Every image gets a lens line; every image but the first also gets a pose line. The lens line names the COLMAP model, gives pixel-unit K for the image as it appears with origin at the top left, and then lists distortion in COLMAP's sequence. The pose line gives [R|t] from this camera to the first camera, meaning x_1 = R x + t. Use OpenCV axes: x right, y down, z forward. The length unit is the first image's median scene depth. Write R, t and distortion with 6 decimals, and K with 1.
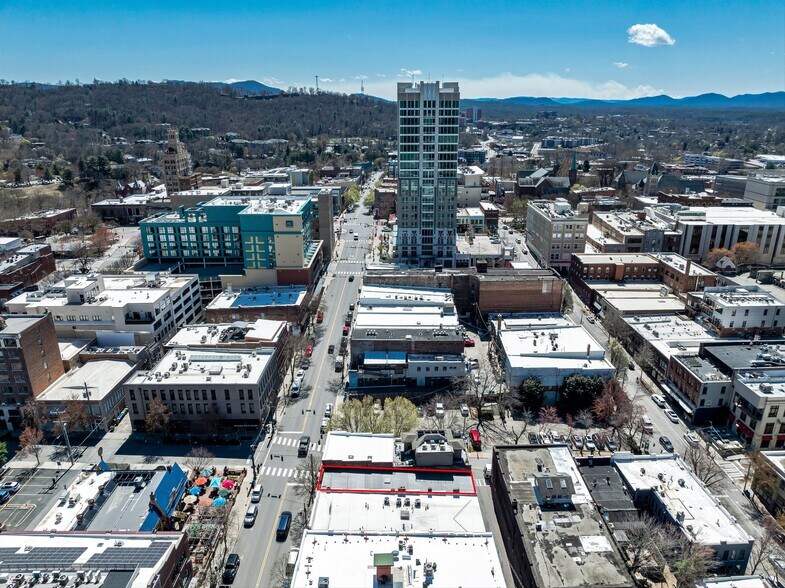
lens RADIAL K [[553.2, 0, 392.5], [0, 553.2, 294.0], [0, 0, 1]] dist [-0.035079, 0.000607]
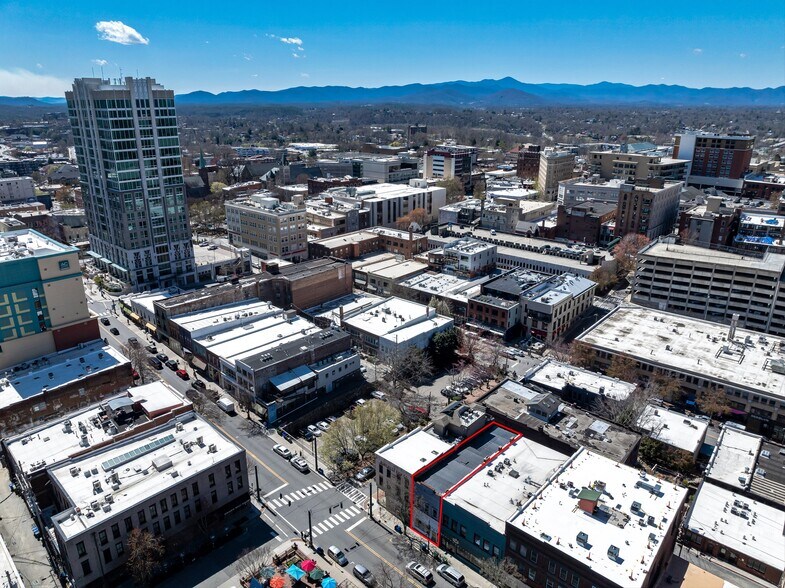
lens RADIAL K [[553.2, 0, 392.5], [0, 553.2, 294.0], [0, 0, 1]] dist [-0.035079, 0.000607]
pose [[0.676531, -0.240718, 0.695960, -0.447997], [0.238731, 0.965719, 0.101956, -0.064411], [-0.696644, 0.097171, 0.710806, 0.190132]]
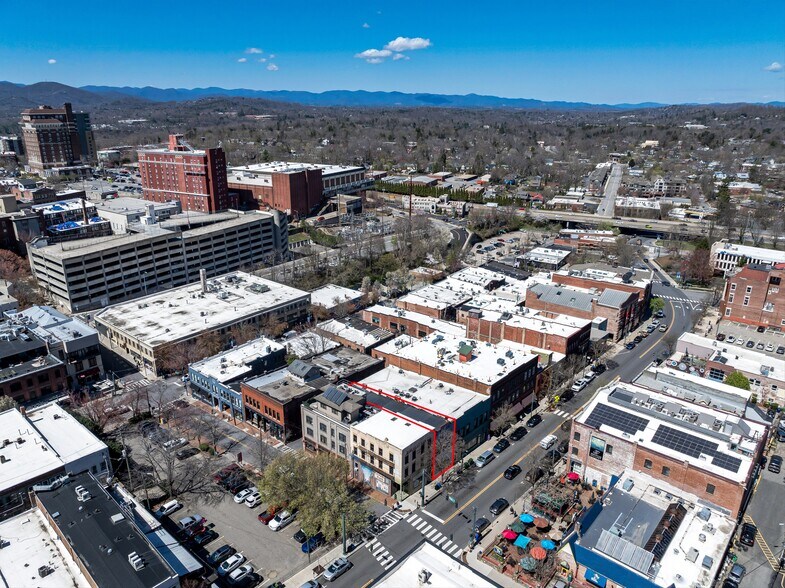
lens RADIAL K [[553.2, 0, 392.5], [0, 553.2, 294.0], [0, 0, 1]] dist [-0.035079, 0.000607]
pose [[-0.746281, -0.217846, 0.628974, -0.398288], [0.218923, 0.812030, 0.541000, -0.285245], [-0.628600, 0.541434, -0.558311, 0.898923]]
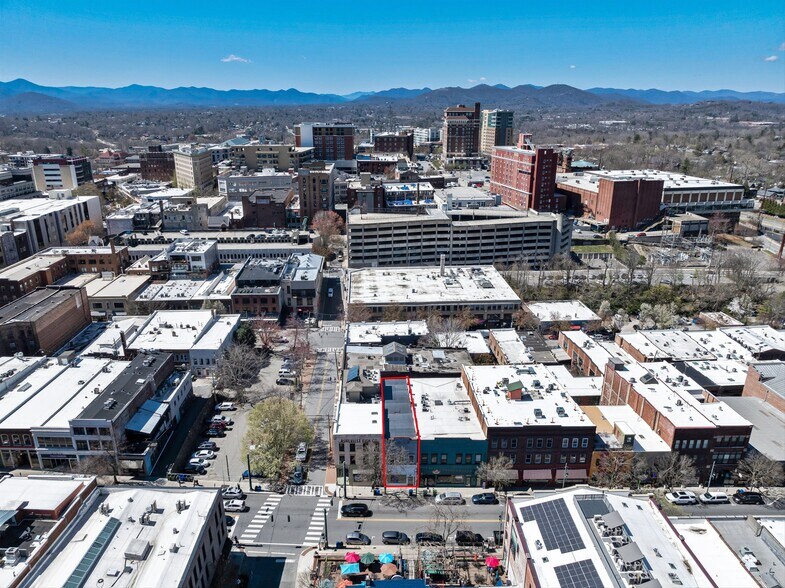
lens RADIAL K [[553.2, 0, 392.5], [0, 553.2, 294.0], [0, 0, 1]] dist [-0.035079, 0.000607]
pose [[-0.021892, -0.324115, 0.945764, -0.602055], [0.328081, 0.891275, 0.313036, -0.142371], [-0.944396, 0.317141, 0.086824, 0.494112]]
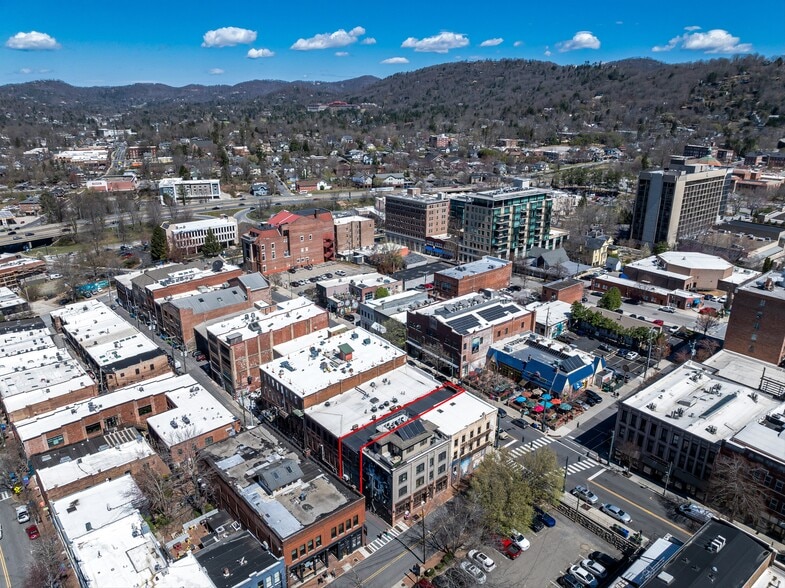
lens RADIAL K [[553.2, 0, 392.5], [0, 553.2, 294.0], [0, 0, 1]] dist [-0.035079, 0.000607]
pose [[-0.778452, 0.207690, -0.592349, 0.379384], [-0.209148, 0.803932, 0.556732, -0.283021], [0.591836, 0.557278, -0.582384, 0.888205]]
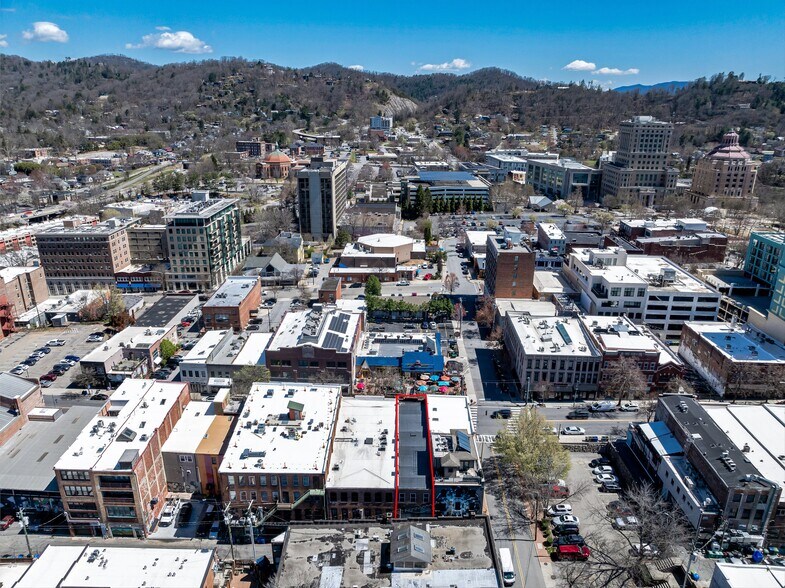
lens RADIAL K [[552.7, 0, 392.5], [0, 552.7, 294.0], [0, 0, 1]] dist [-0.030402, 0.006636]
pose [[-0.038971, 0.333248, -0.942033, 0.573022], [-0.336668, 0.883250, 0.326381, -0.161436], [0.940817, 0.329872, 0.077773, 0.460743]]
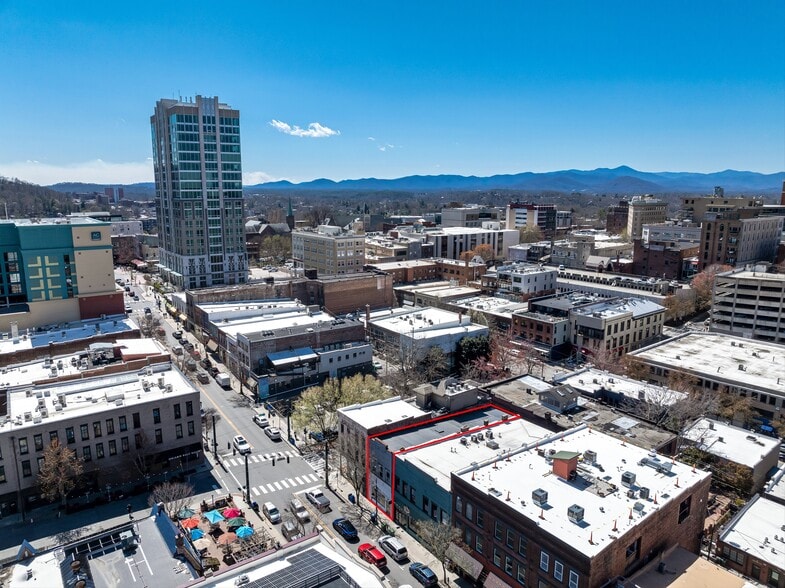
lens RADIAL K [[553.2, 0, 392.5], [0, 553.2, 294.0], [0, 0, 1]] dist [-0.035079, 0.000607]
pose [[0.807331, -0.106552, 0.580400, -0.336156], [0.190088, 0.978094, -0.084849, 0.109073], [-0.558645, 0.178828, 0.809899, 0.165607]]
